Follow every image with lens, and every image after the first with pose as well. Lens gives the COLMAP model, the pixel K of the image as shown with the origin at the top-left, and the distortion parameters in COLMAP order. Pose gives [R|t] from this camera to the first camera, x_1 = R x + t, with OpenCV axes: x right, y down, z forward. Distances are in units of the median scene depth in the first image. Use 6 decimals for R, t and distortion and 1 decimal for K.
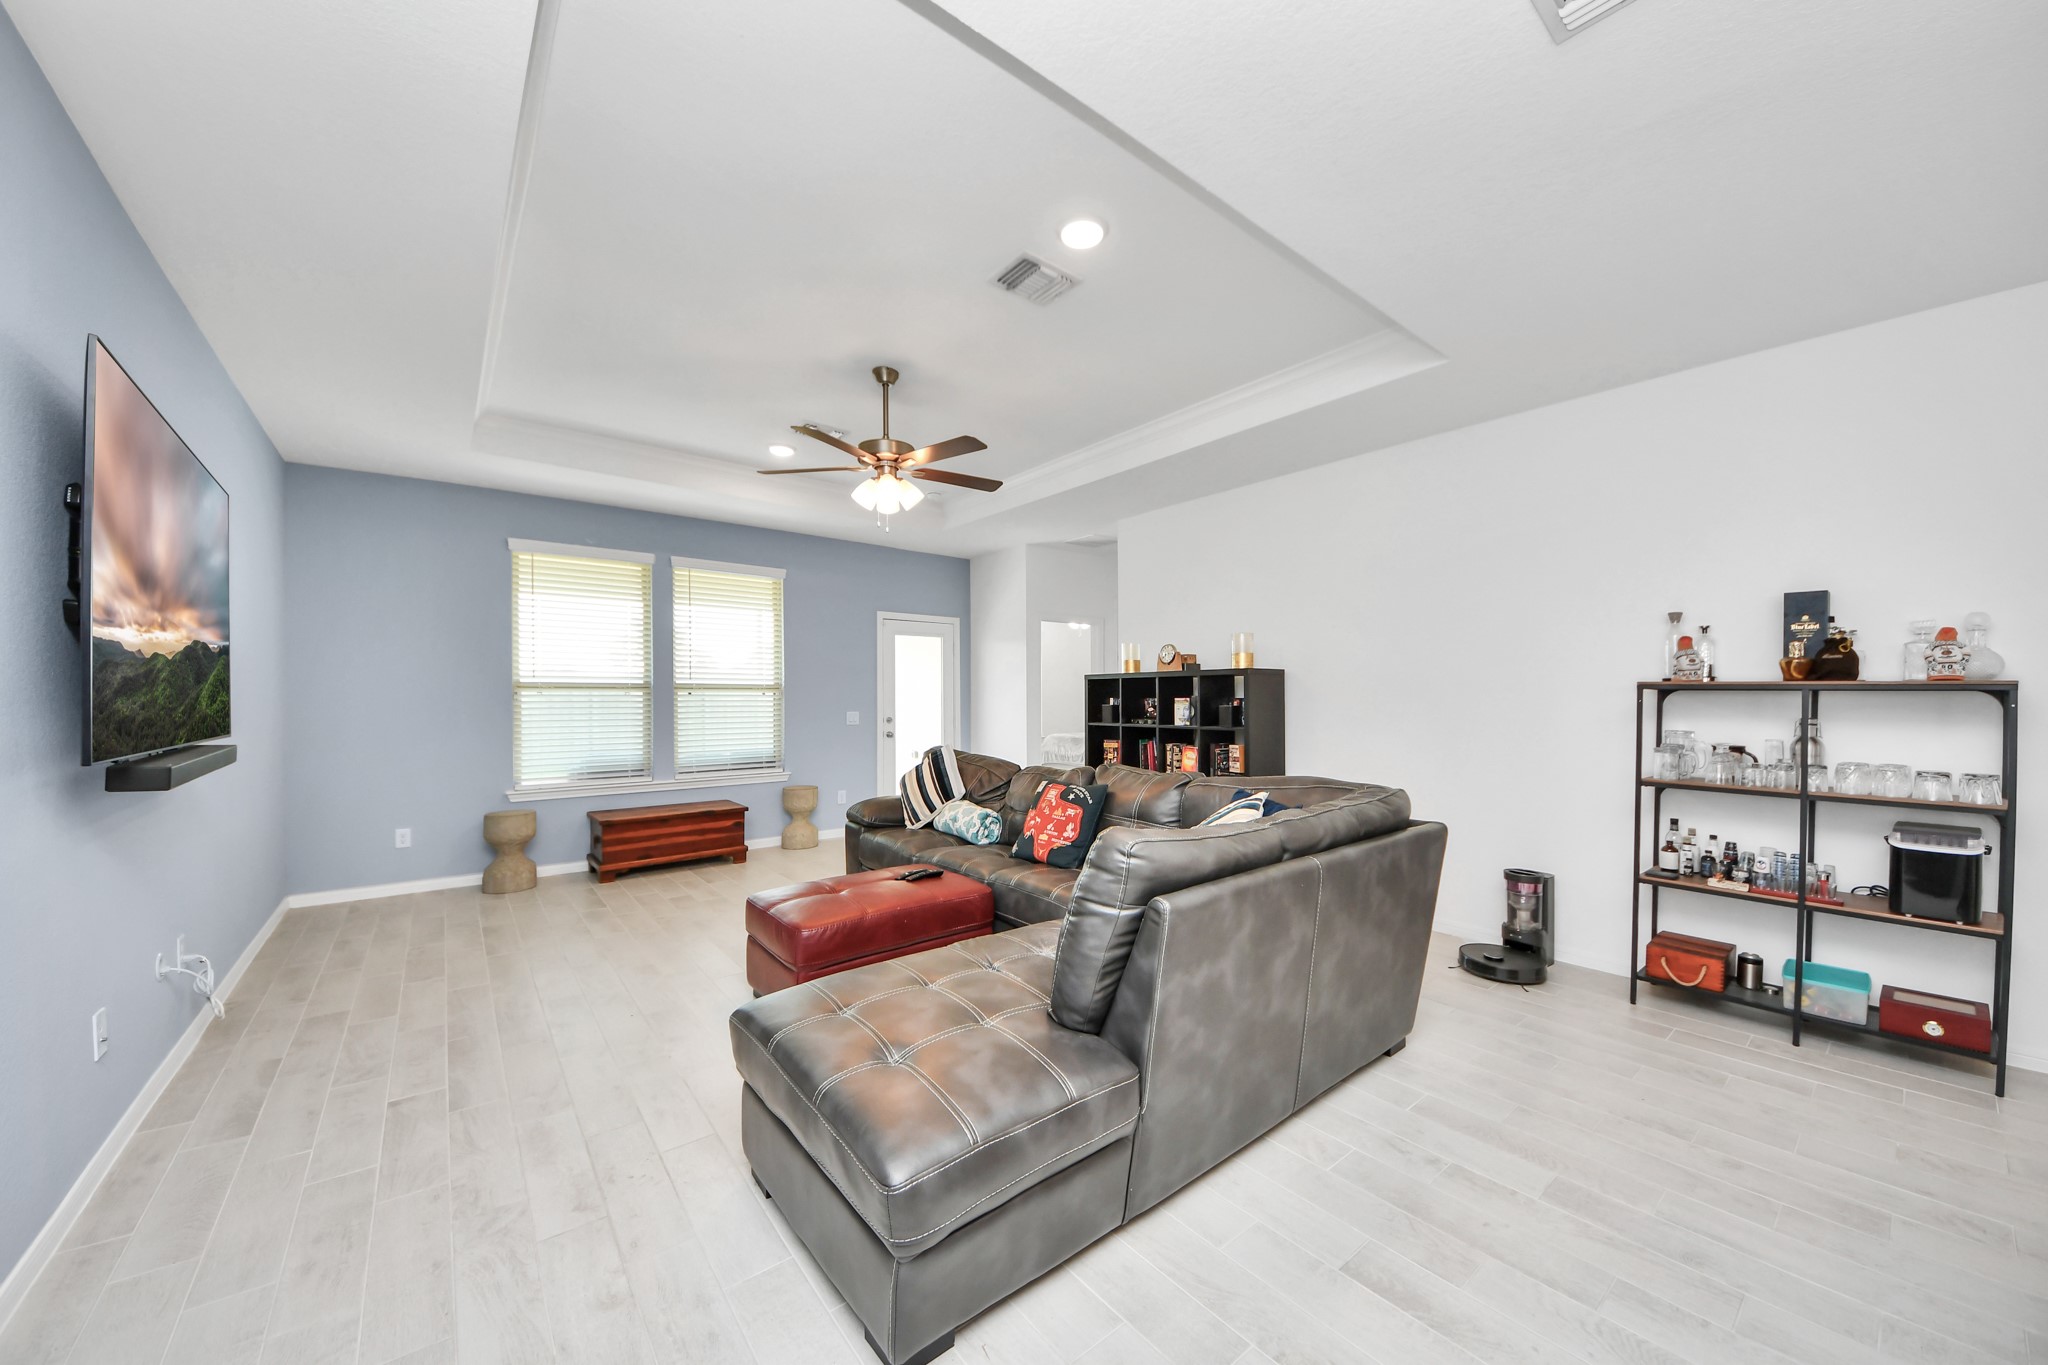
lens RADIAL K [[710.7, 0, 1029.0], [0, 710.7, 696.8], [0, 0, 1]] dist [0.014105, -0.014477]
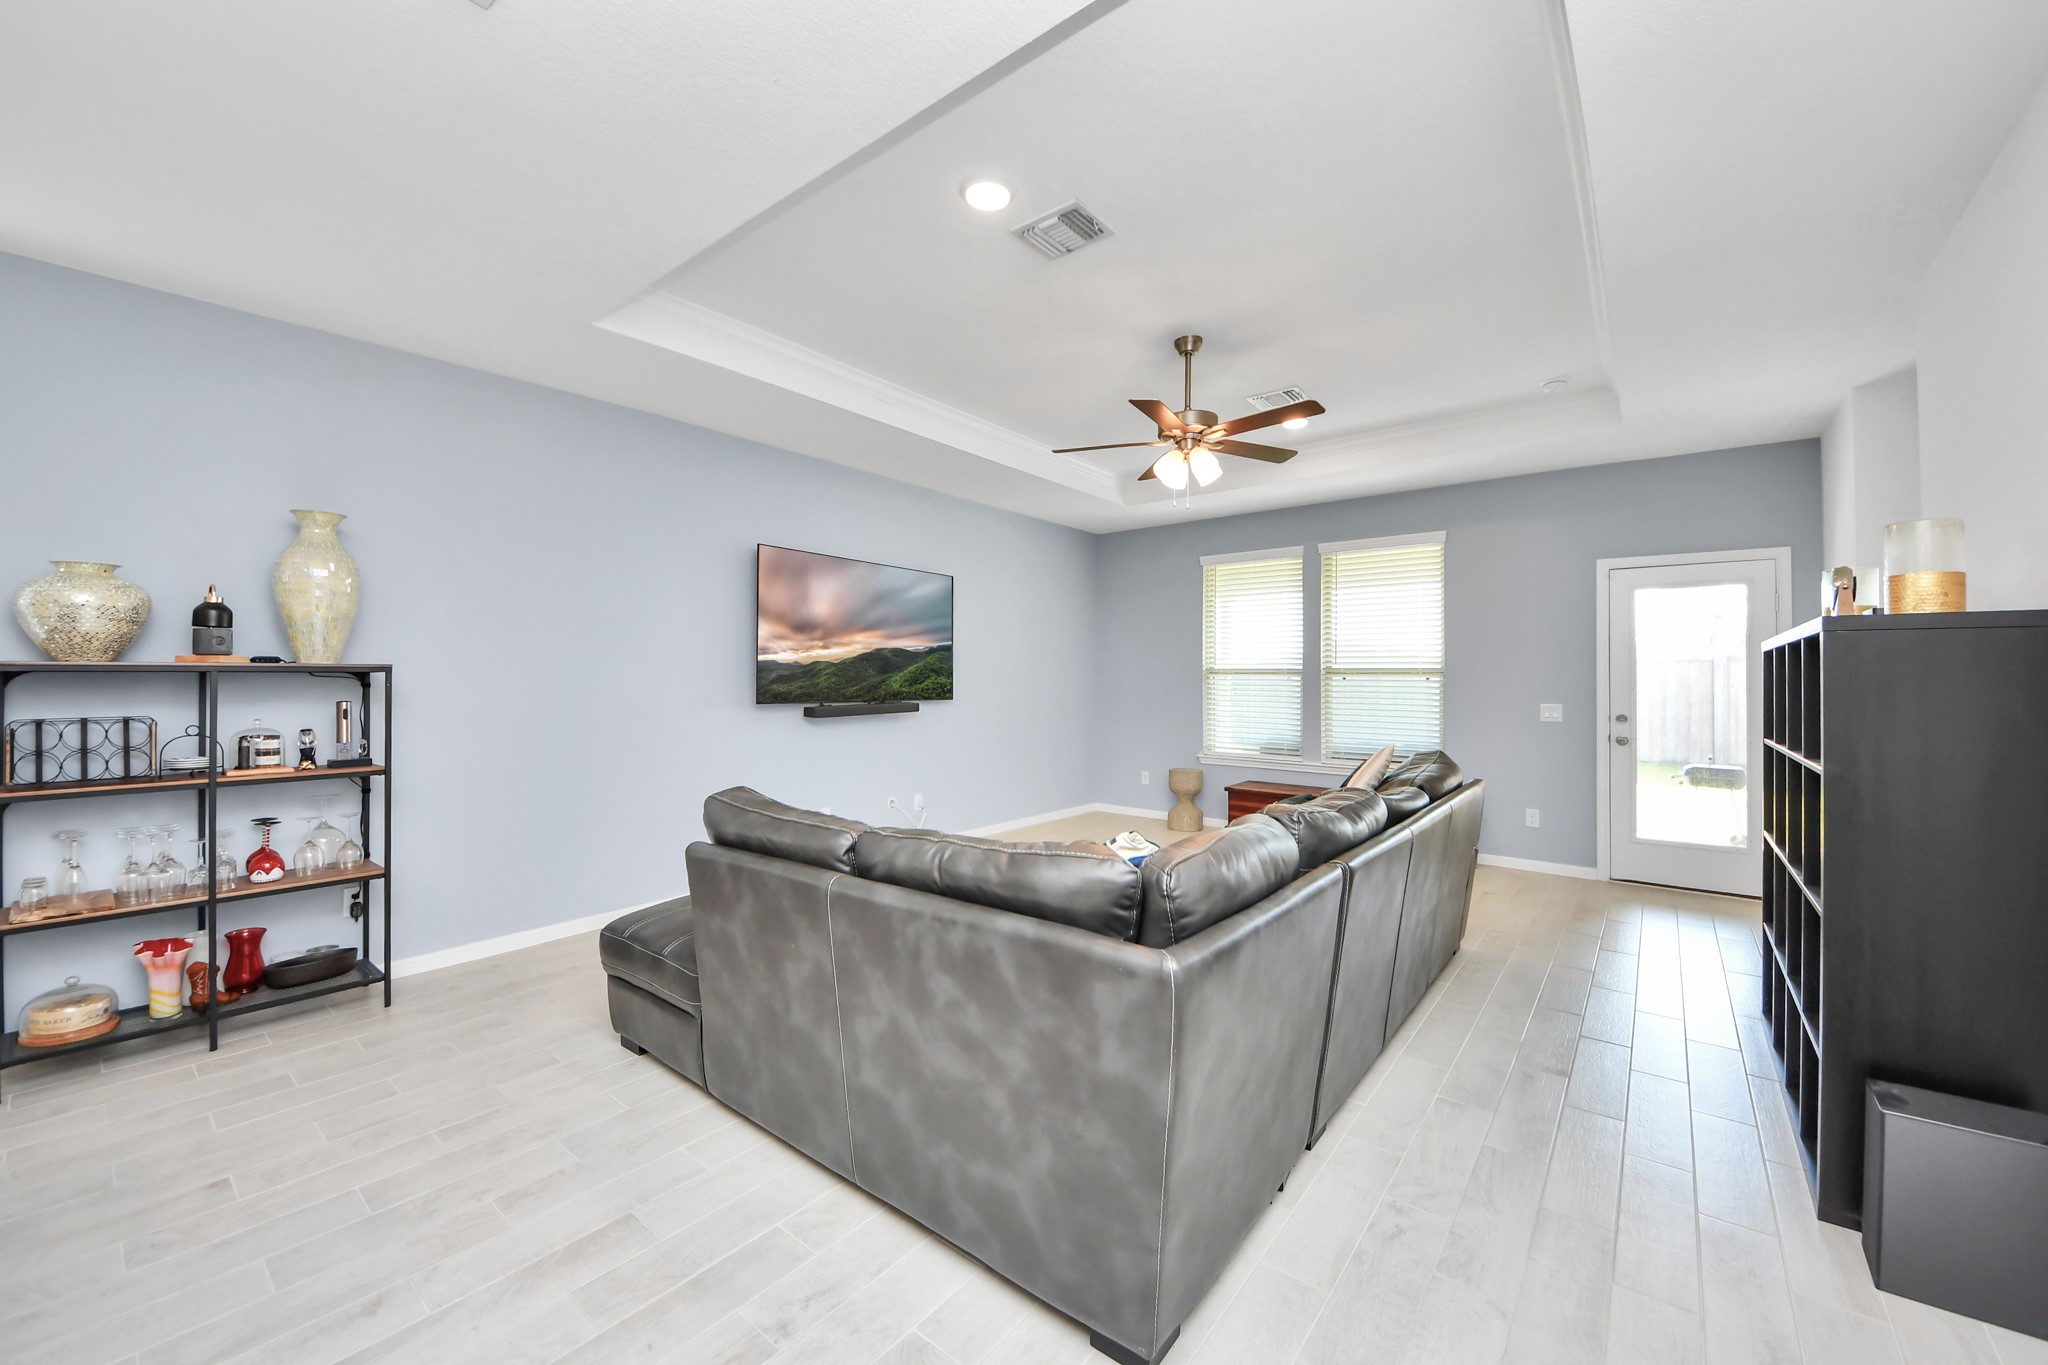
lens RADIAL K [[765.1, 0, 1040.9], [0, 765.1, 675.1], [0, 0, 1]] dist [-0.000281, -0.000070]
pose [[0.226669, -0.001008, -0.973971, 0.781082], [-0.009579, 0.999949, -0.003264, -0.002041], [0.973925, 0.010070, 0.226648, 0.612836]]
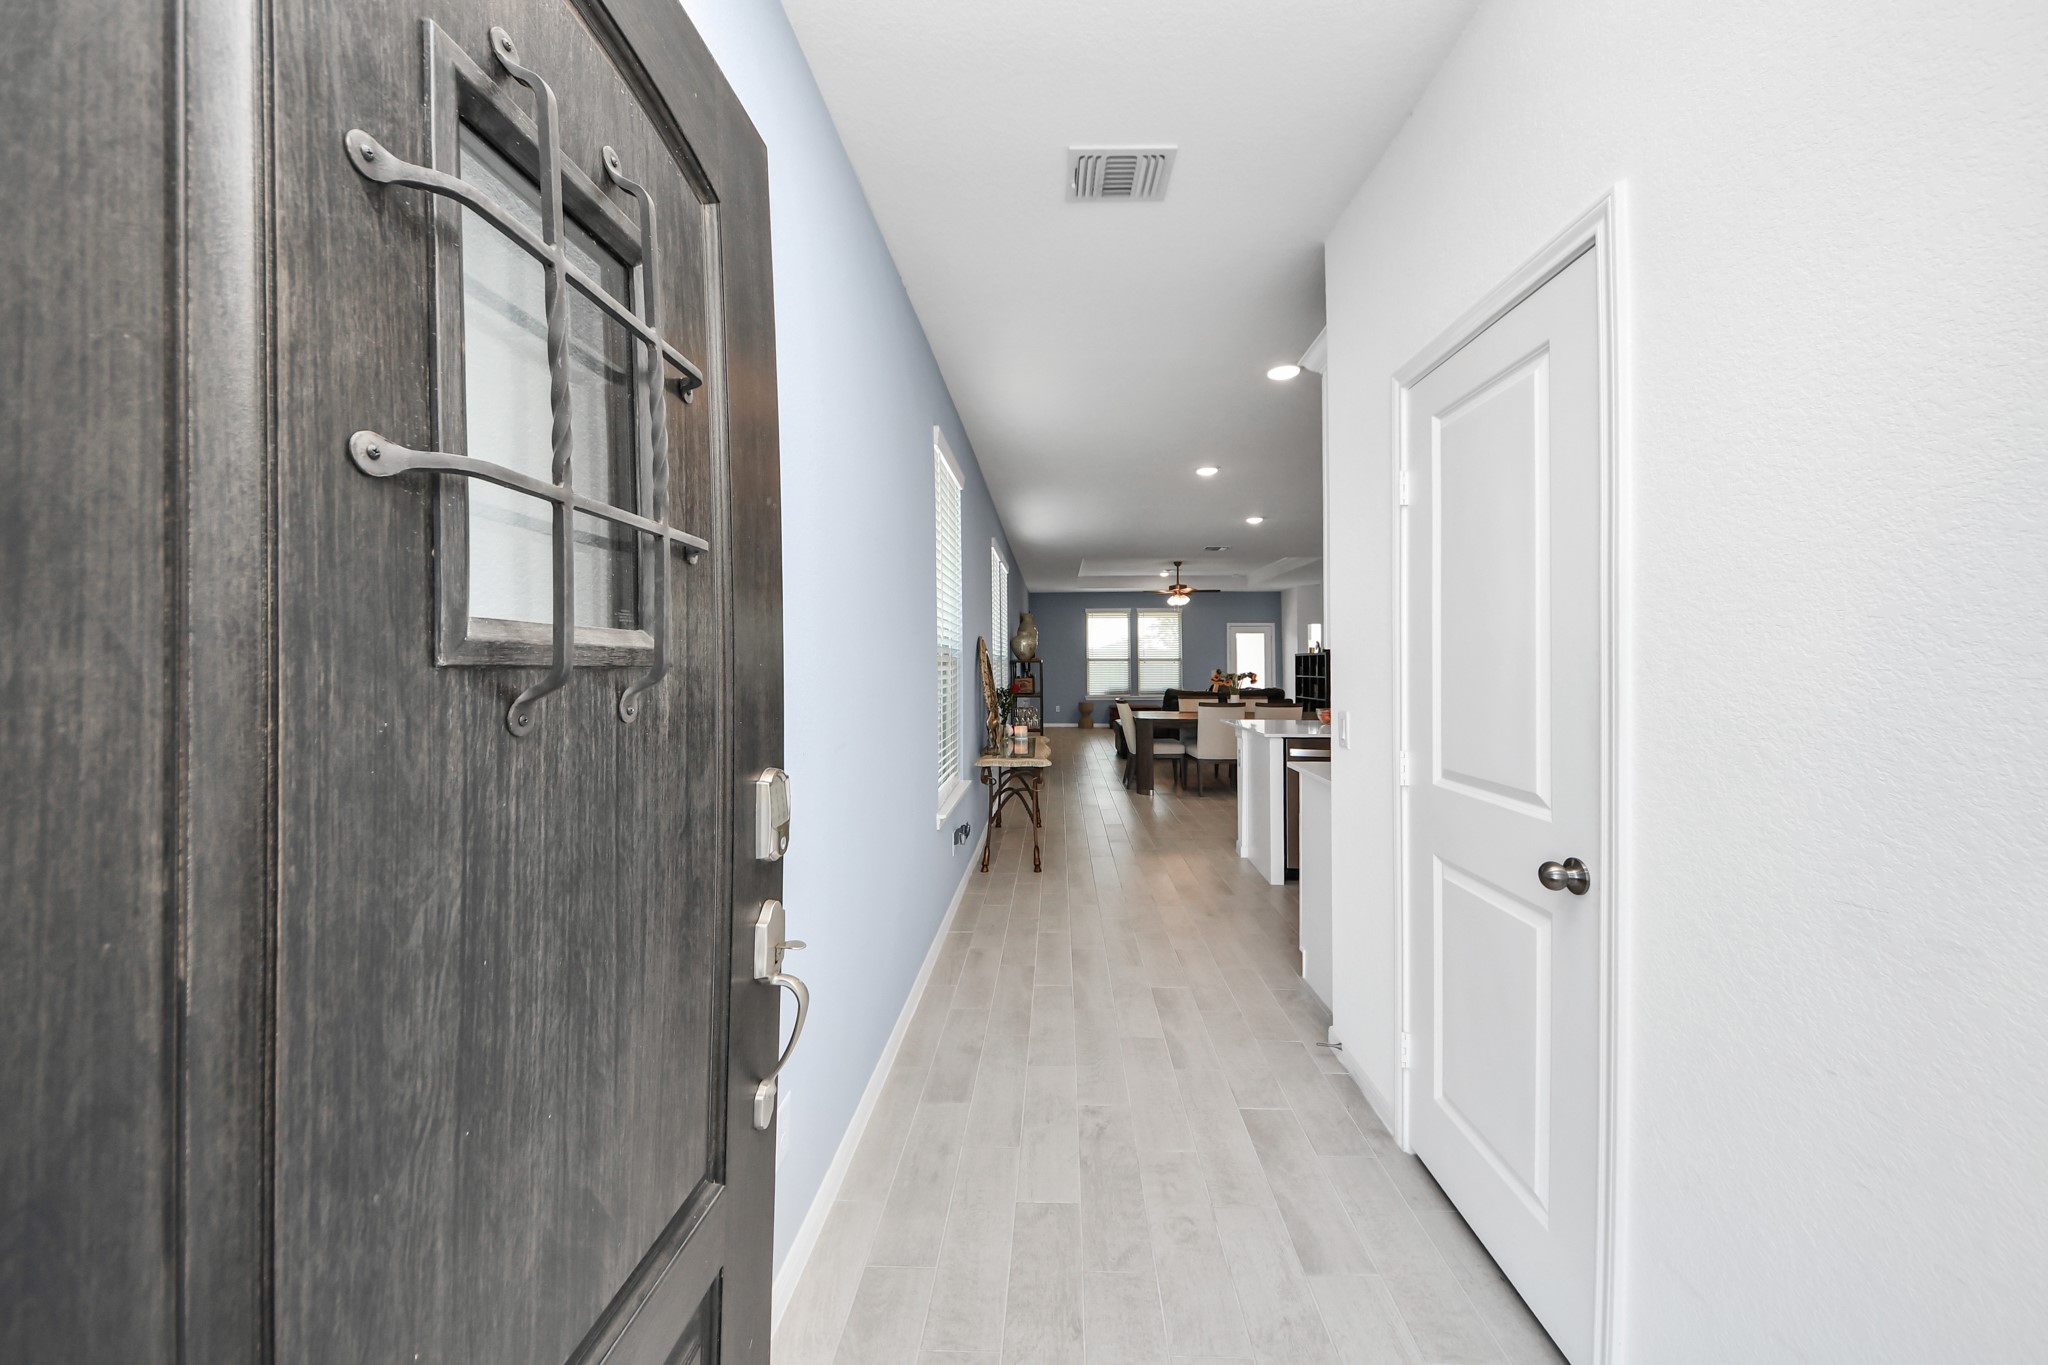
lens RADIAL K [[747.9, 0, 1028.9], [0, 747.9, 671.7], [0, 0, 1]] dist [-0.000826, -0.000063]
pose [[0.760085, 0.007554, -0.649780, 1.555660], [-0.001502, 0.999950, 0.009869, 0.008115], [0.649822, -0.006525, 0.760059, -2.121932]]
